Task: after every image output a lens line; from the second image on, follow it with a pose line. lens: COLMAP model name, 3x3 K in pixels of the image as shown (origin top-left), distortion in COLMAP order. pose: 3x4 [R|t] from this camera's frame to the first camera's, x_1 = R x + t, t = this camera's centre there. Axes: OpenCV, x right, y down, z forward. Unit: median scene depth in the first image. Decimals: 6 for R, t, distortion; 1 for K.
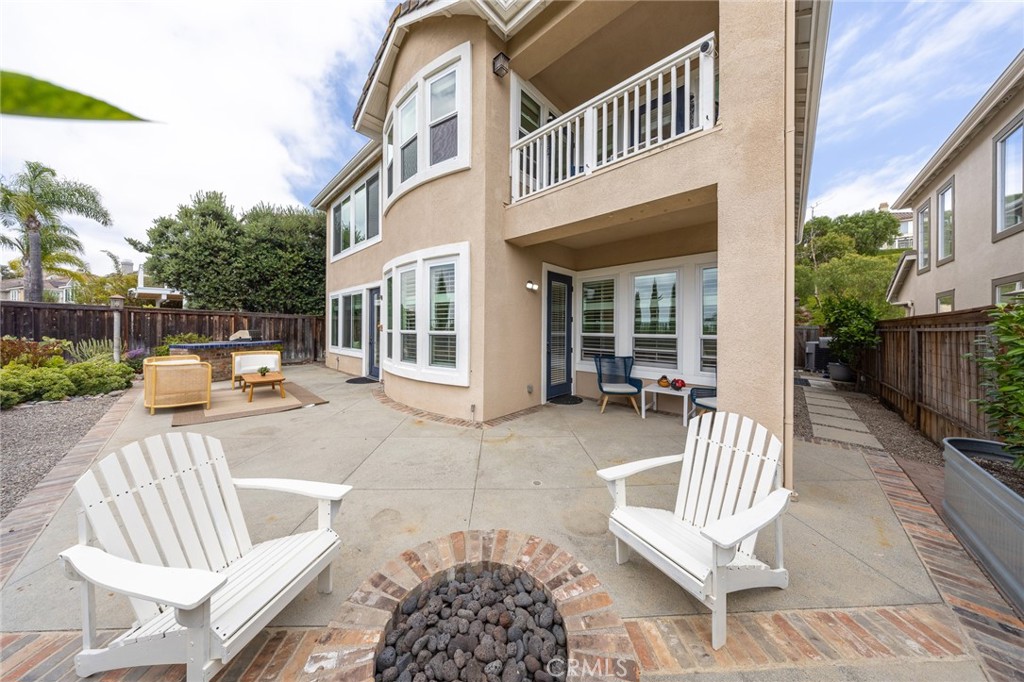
lens RADIAL K [[301.0, 0, 516.7], [0, 301.0, 328.3], [0, 0, 1]] dist [-0.006843, -0.000131]
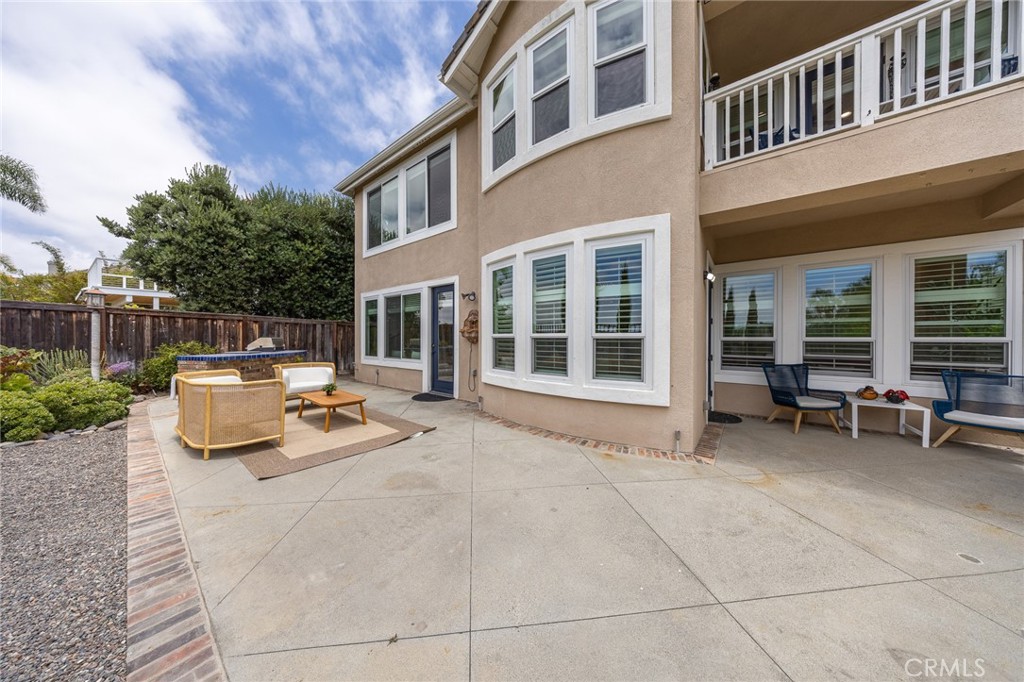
lens RADIAL K [[301.0, 0, 517.3], [0, 301.0, 338.6], [0, 0, 1]] dist [-0.006843, -0.000131]
pose [[0.996037, -0.003869, 0.088856, -0.584464], [0.003773, 0.999992, 0.001243, 0.020747], [-0.088860, -0.000903, 0.996044, 0.271434]]
